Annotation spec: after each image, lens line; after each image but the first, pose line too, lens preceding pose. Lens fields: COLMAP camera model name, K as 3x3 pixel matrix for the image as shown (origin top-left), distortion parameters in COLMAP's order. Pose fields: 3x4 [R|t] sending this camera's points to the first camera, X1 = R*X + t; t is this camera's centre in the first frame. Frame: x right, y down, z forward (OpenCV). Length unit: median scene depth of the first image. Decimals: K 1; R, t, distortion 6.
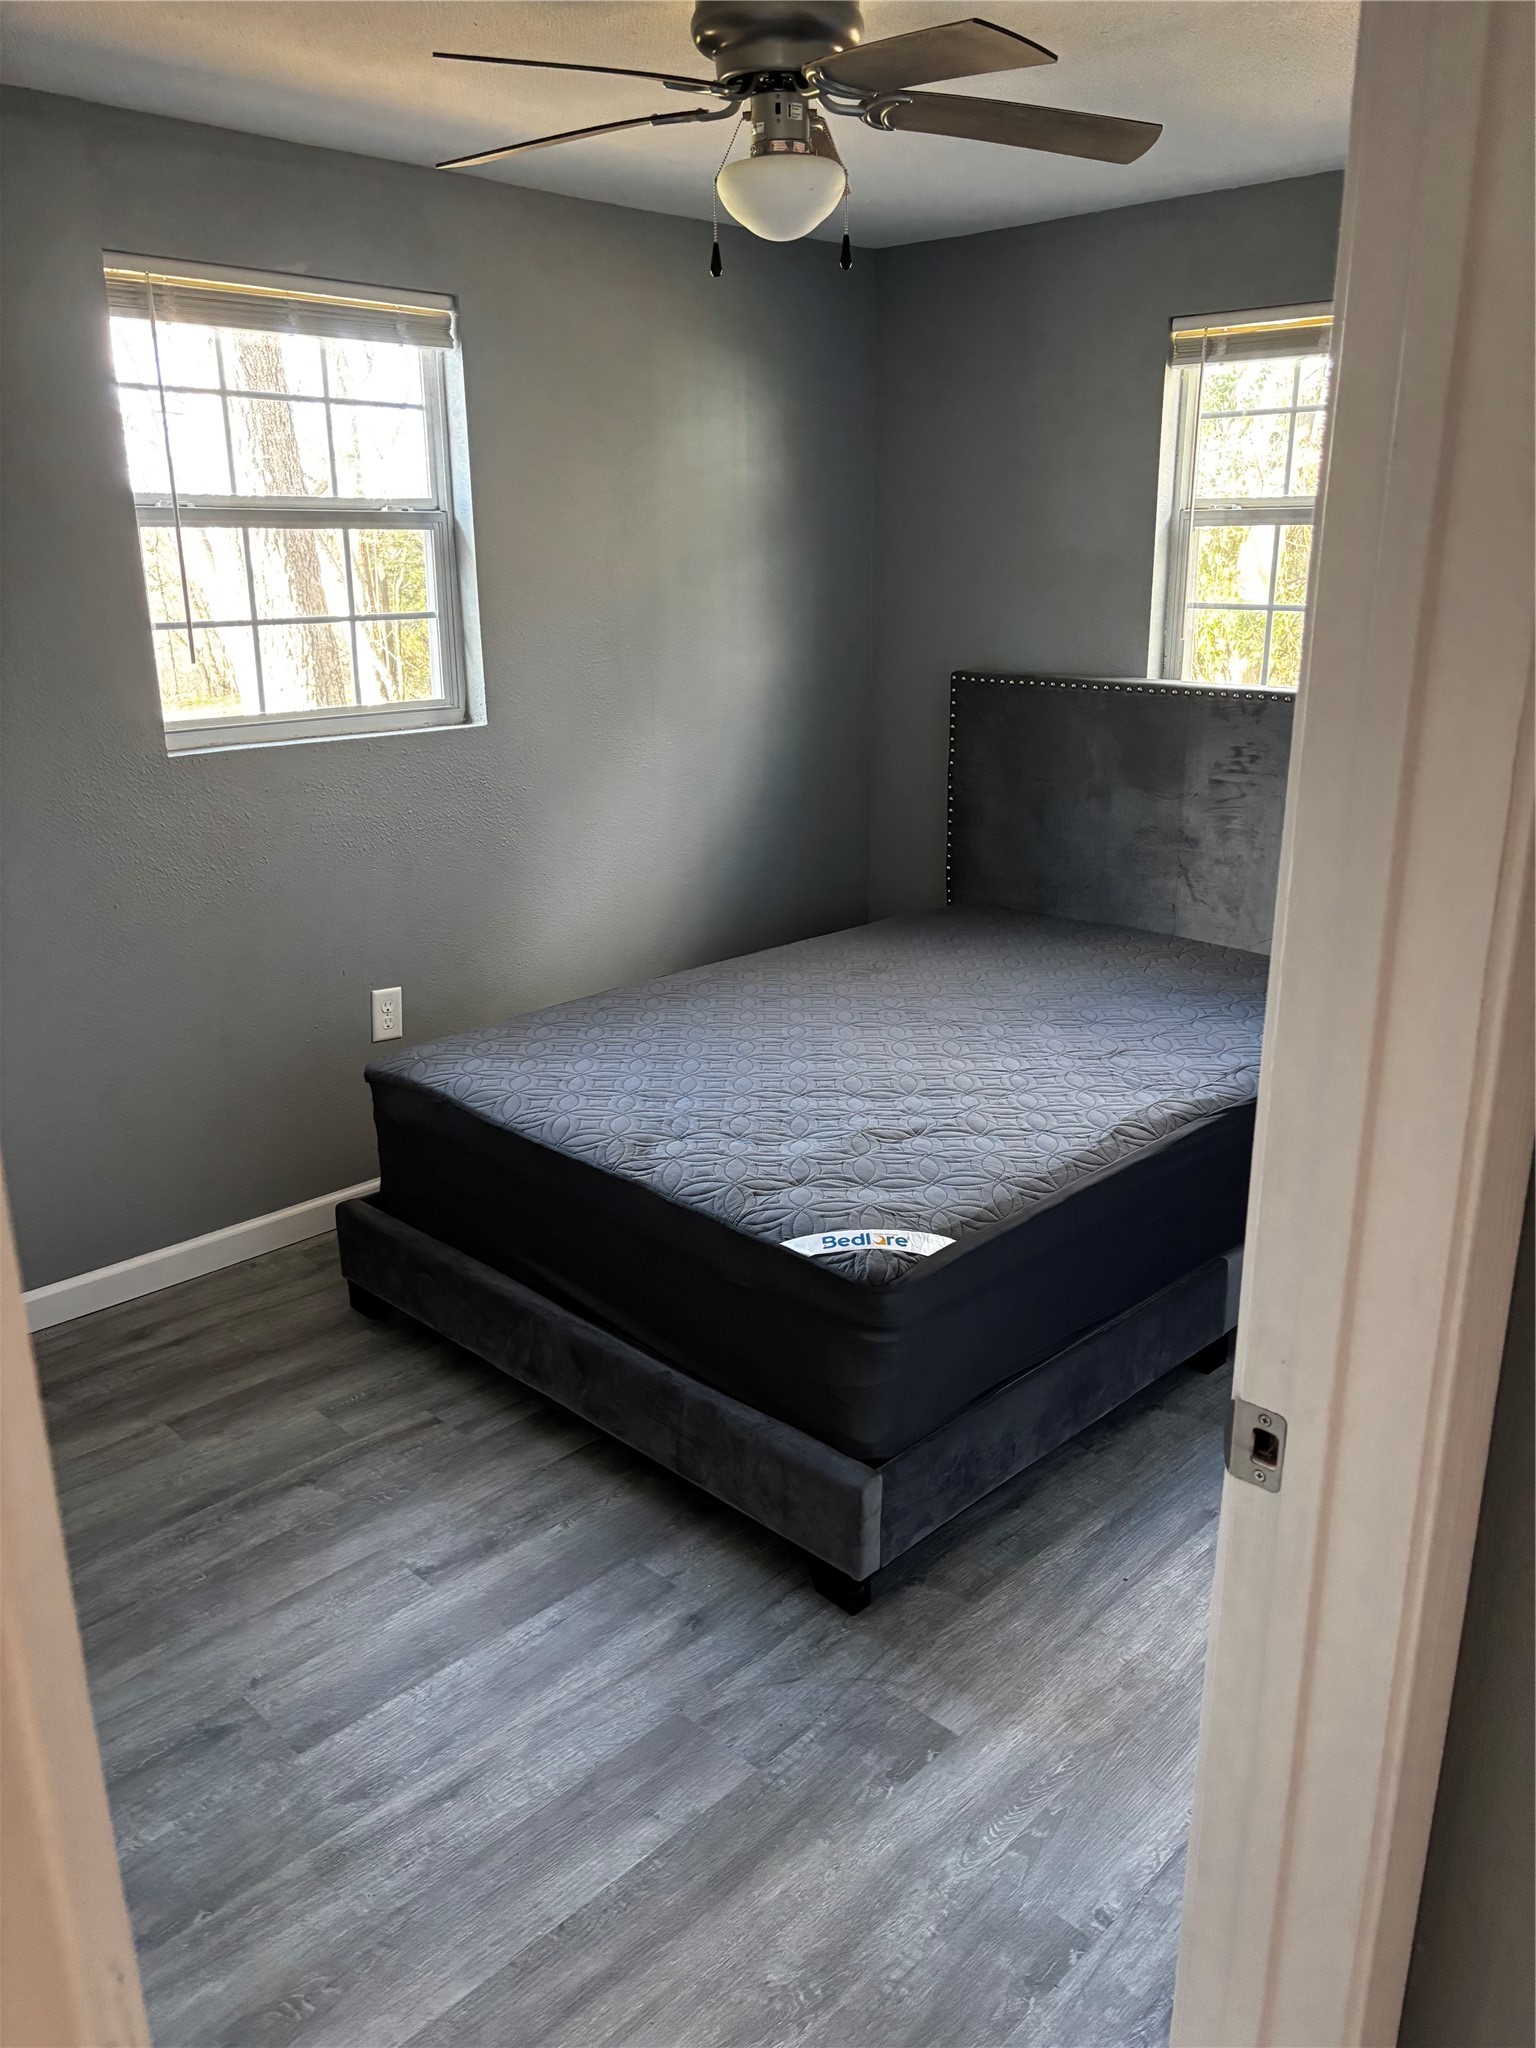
lens RADIAL K [[1546.2, 0, 768.0], [0, 1546.2, 1024.0], [0, 0, 1]] dist [0.087901, -0.099590]
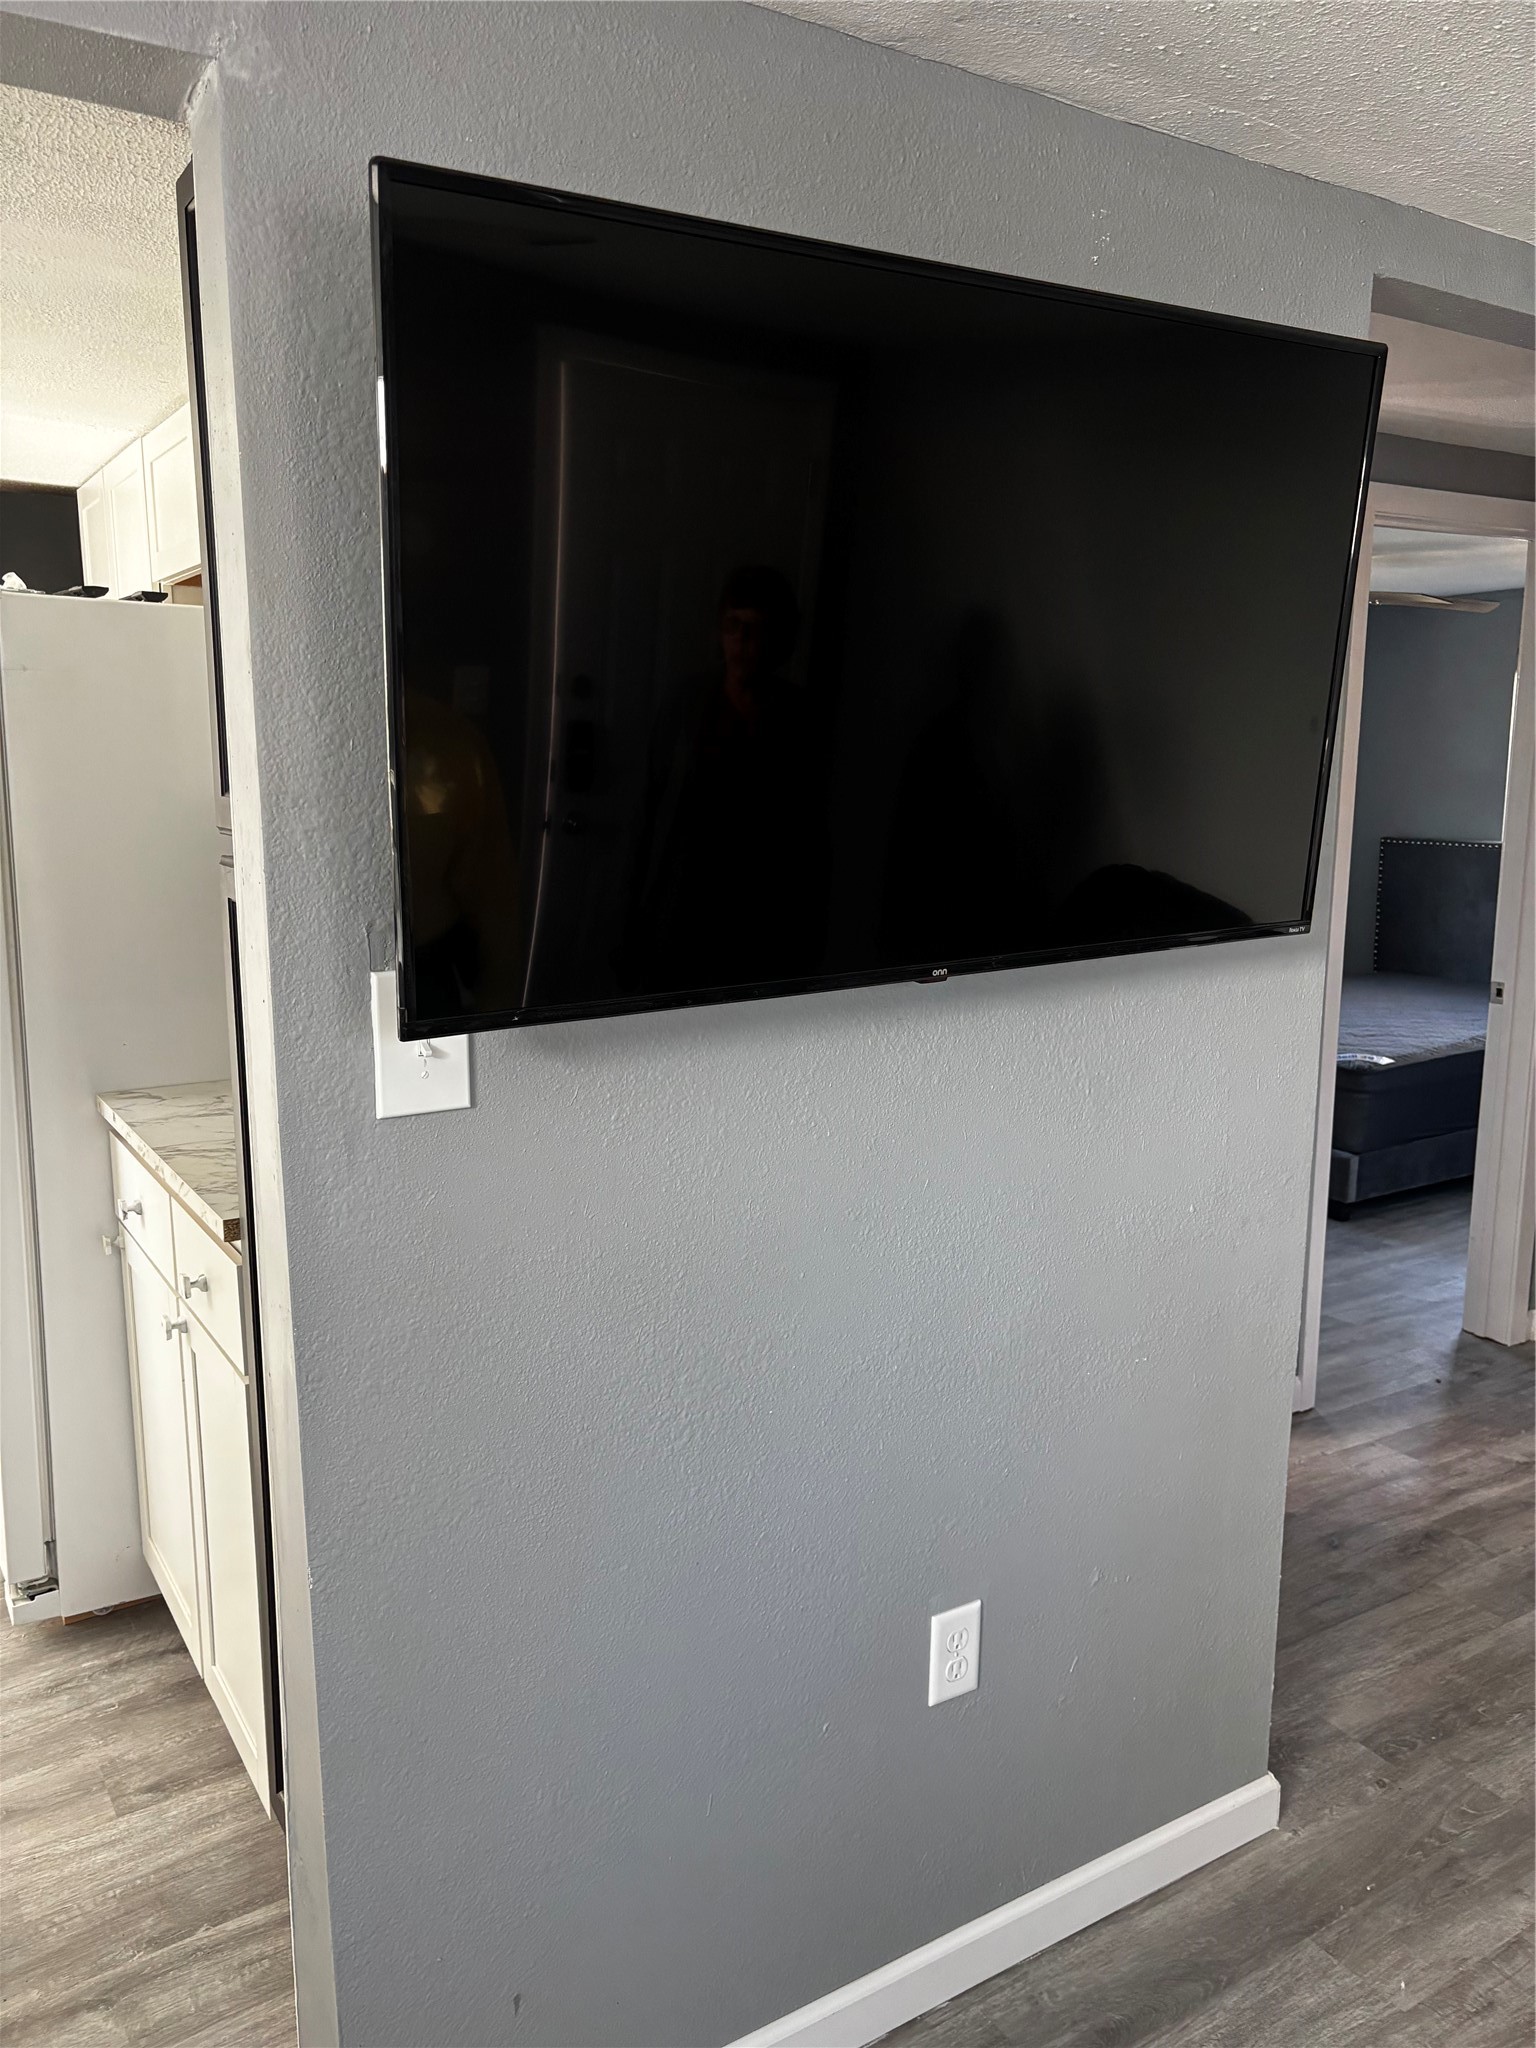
lens RADIAL K [[1546.2, 0, 768.0], [0, 1546.2, 1024.0], [0, 0, 1]] dist [0.087901, -0.099590]
pose [[0.973979, 0.050392, -0.220964, -0.286989], [-0.076477, 0.990859, -0.111132, 0.425337], [0.213344, 0.125139, 0.968929, -1.520201]]
